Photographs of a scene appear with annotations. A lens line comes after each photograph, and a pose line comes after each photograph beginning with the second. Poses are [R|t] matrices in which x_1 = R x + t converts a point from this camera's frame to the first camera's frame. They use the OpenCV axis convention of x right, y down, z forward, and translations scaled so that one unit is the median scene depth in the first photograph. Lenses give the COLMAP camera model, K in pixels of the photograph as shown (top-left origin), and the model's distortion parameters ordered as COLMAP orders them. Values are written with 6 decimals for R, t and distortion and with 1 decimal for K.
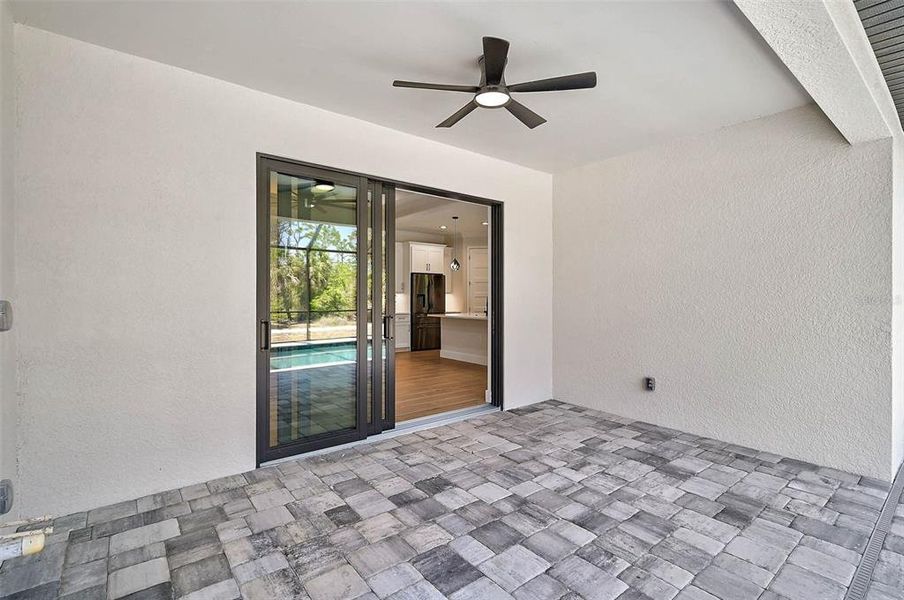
lens RADIAL K [[419.7, 0, 452.1], [0, 419.7, 294.4], [0, 0, 1]] dist [-0.005151, -0.002580]
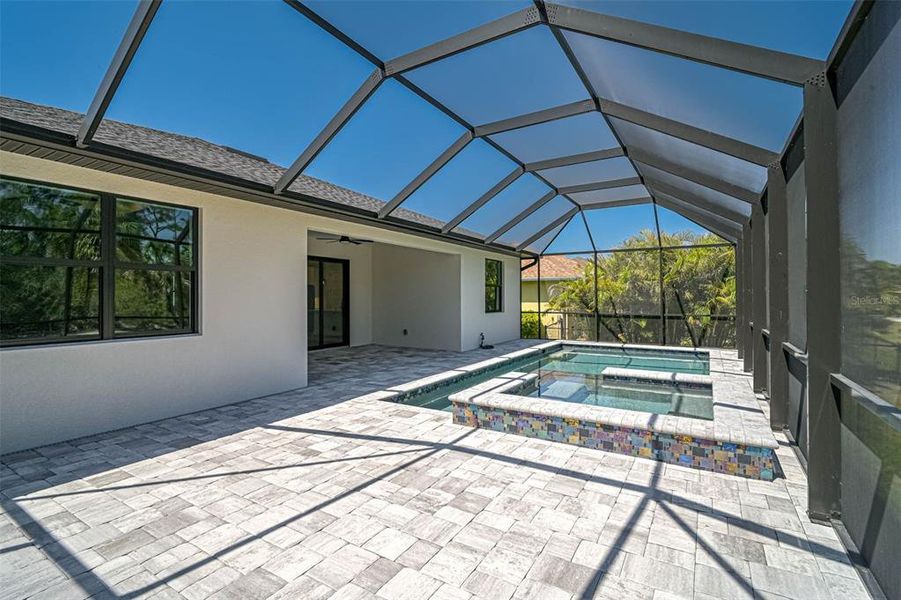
lens RADIAL K [[418.3, 0, 448.9], [0, 418.3, 295.4], [0, 0, 1]] dist [-0.005151, -0.002580]
pose [[0.942249, -0.001785, 0.334909, -0.154716], [0.005573, 0.999931, -0.010353, 0.012632], [-0.334867, 0.011621, 0.942194, -1.560450]]
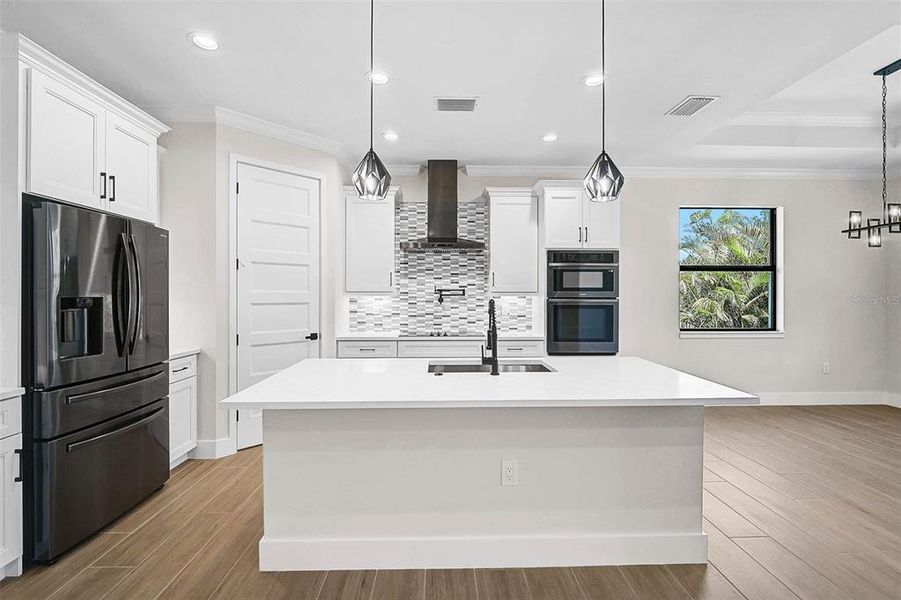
lens RADIAL K [[418.3, 0, 448.3], [0, 418.3, 295.0], [0, 0, 1]] dist [-0.005151, -0.002580]
pose [[0.600436, -0.004939, 0.799658, -0.122218], [0.009011, 0.999959, -0.000590, -0.002347], [-0.799622, 0.007560, 0.600456, 0.669491]]
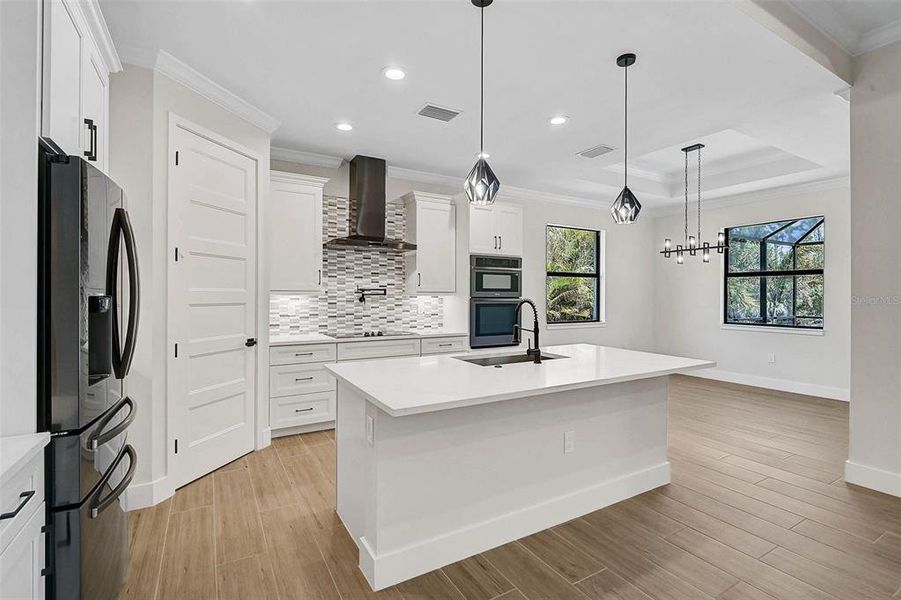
lens RADIAL K [[418.3, 0, 450.8], [0, 418.3, 295.7], [0, 0, 1]] dist [-0.005151, -0.002580]
pose [[0.144181, -0.005890, 0.989534, -0.187790], [0.004990, 0.999974, 0.005225, -0.003266], [-0.989539, 0.004184, 0.144207, 0.787766]]
